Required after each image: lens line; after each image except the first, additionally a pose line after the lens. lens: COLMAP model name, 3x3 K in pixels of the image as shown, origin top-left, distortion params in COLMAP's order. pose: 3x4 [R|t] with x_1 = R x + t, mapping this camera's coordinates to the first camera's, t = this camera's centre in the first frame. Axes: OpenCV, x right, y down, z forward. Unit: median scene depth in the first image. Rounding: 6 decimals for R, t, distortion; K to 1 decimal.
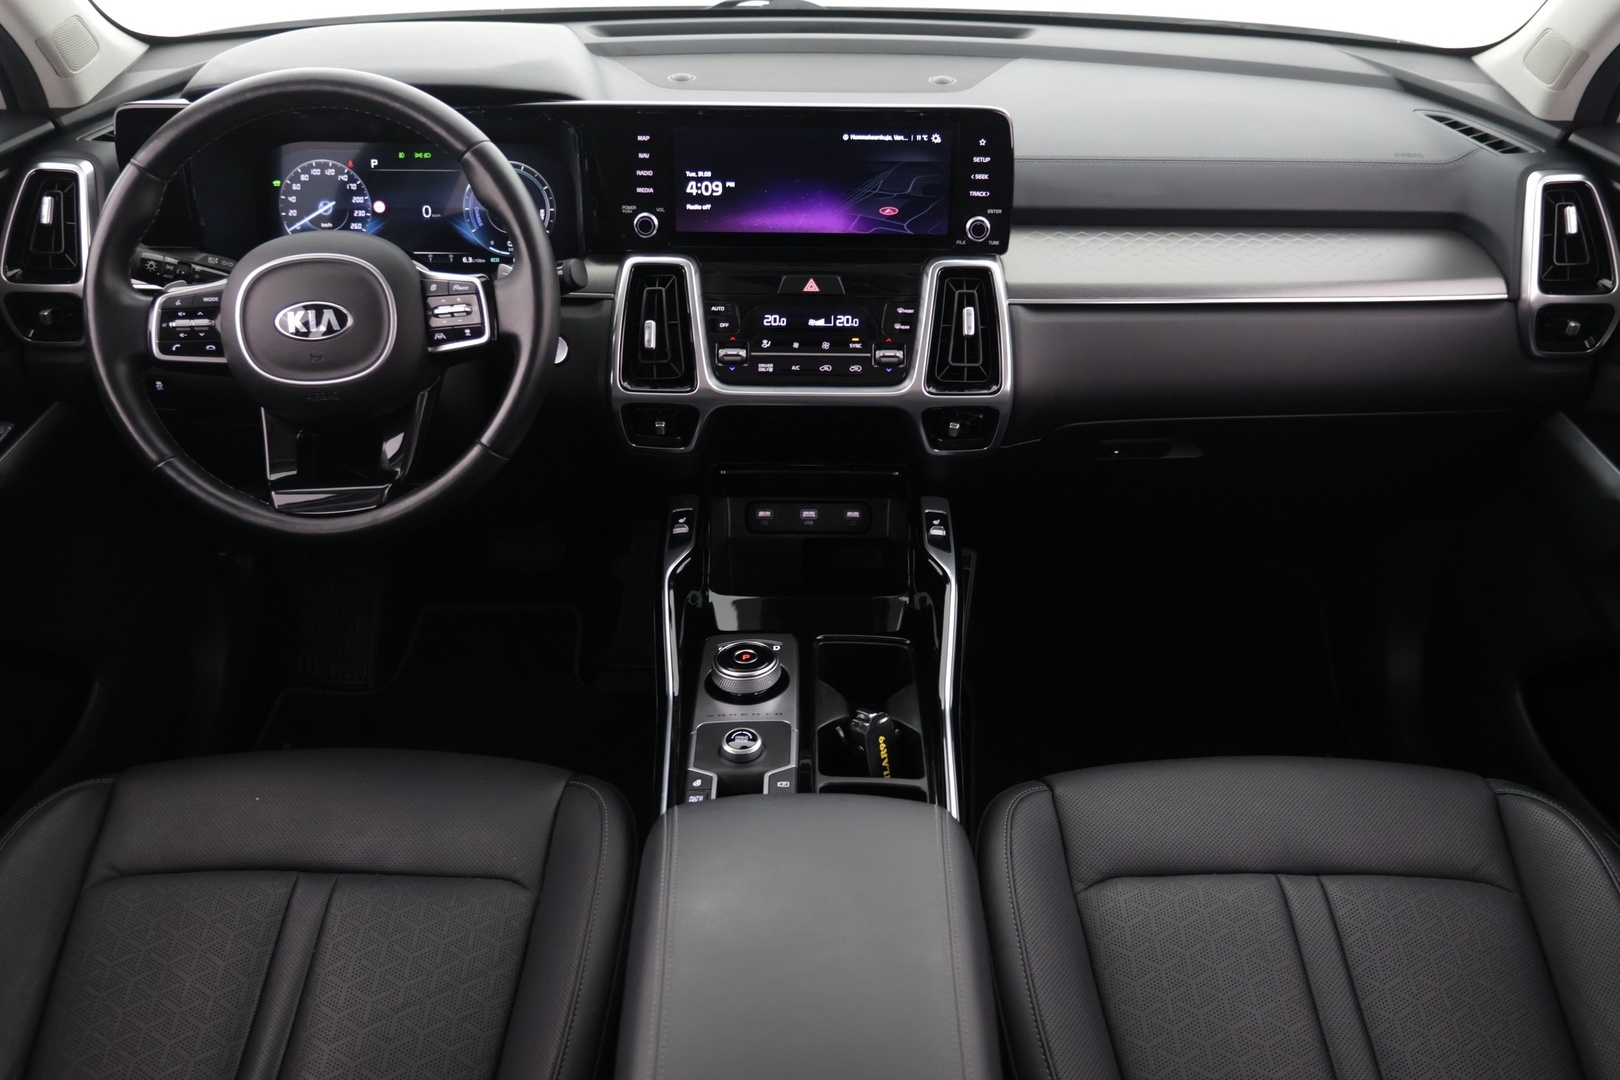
lens RADIAL K [[1372.2, 0, 803.7], [0, 1372.2, 526.3], [0, 0, 1]] dist [-0.031876, 0.029832]
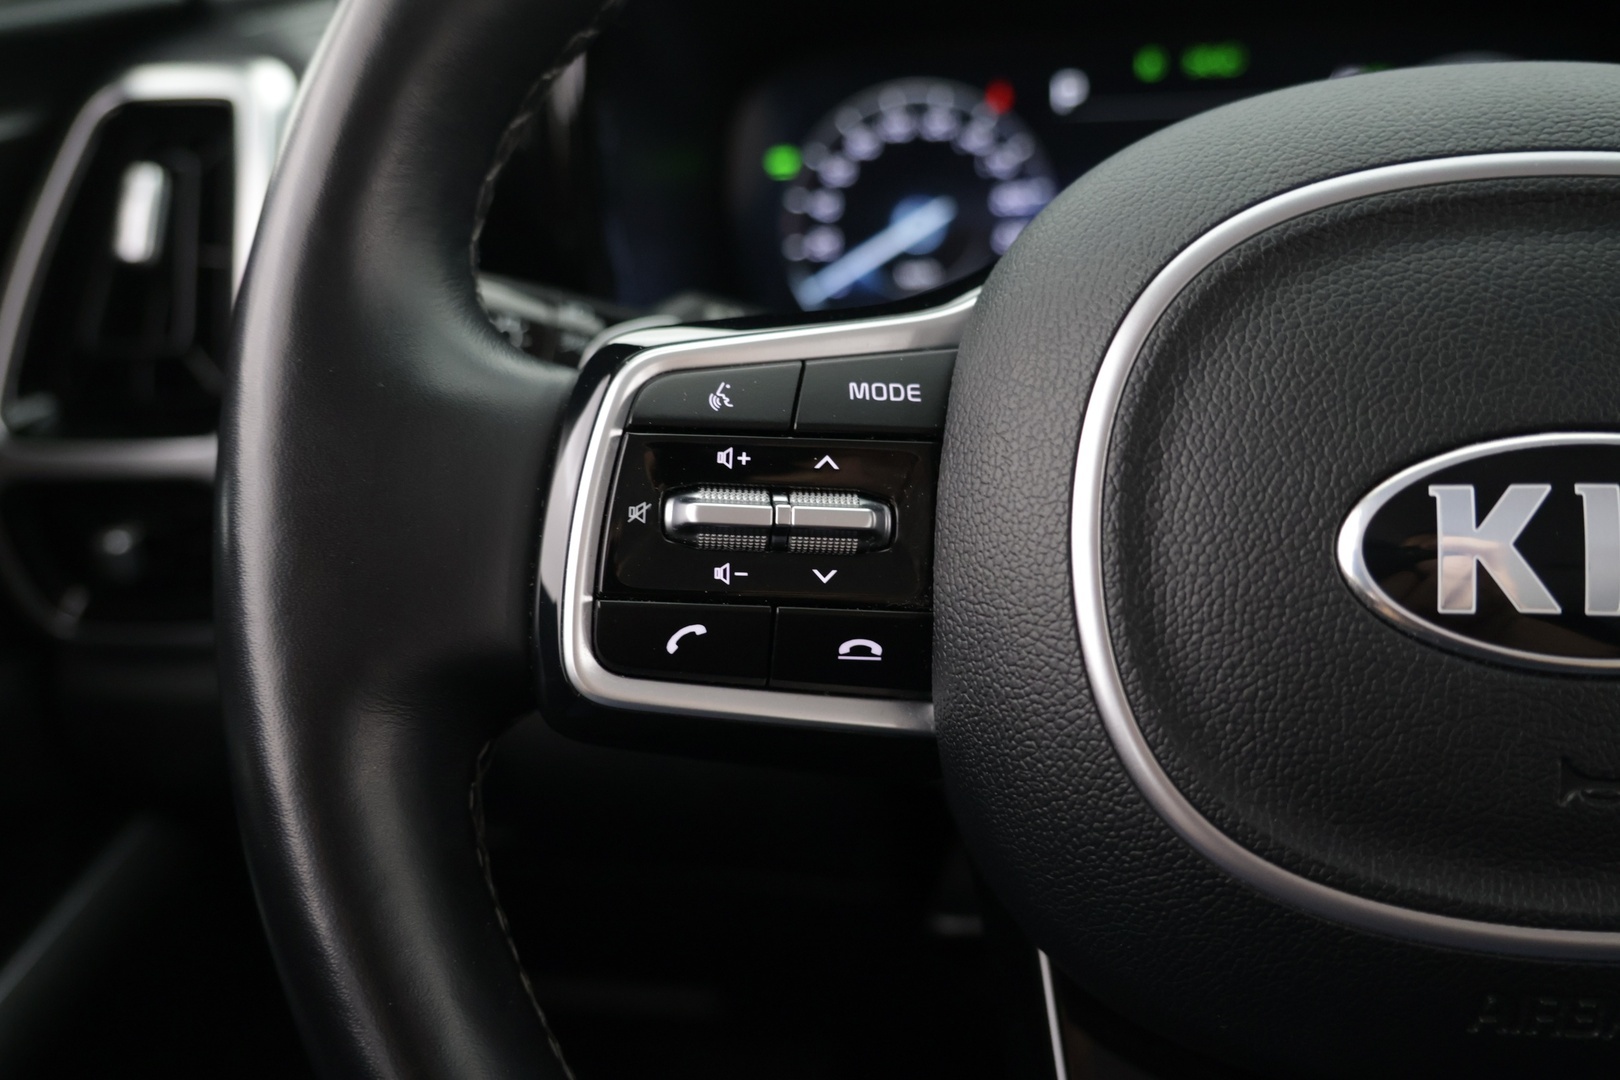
lens RADIAL K [[1406.0, 0, 778.5], [0, 1406.0, 547.9], [0, 0, 1]] dist [-0.030397, 0.039116]
pose [[0.994191, 0.057104, -0.091236, -0.380408], [-0.071578, 0.983826, -0.164207, -0.099873], [0.080383, 0.169783, 0.982198, 0.719829]]
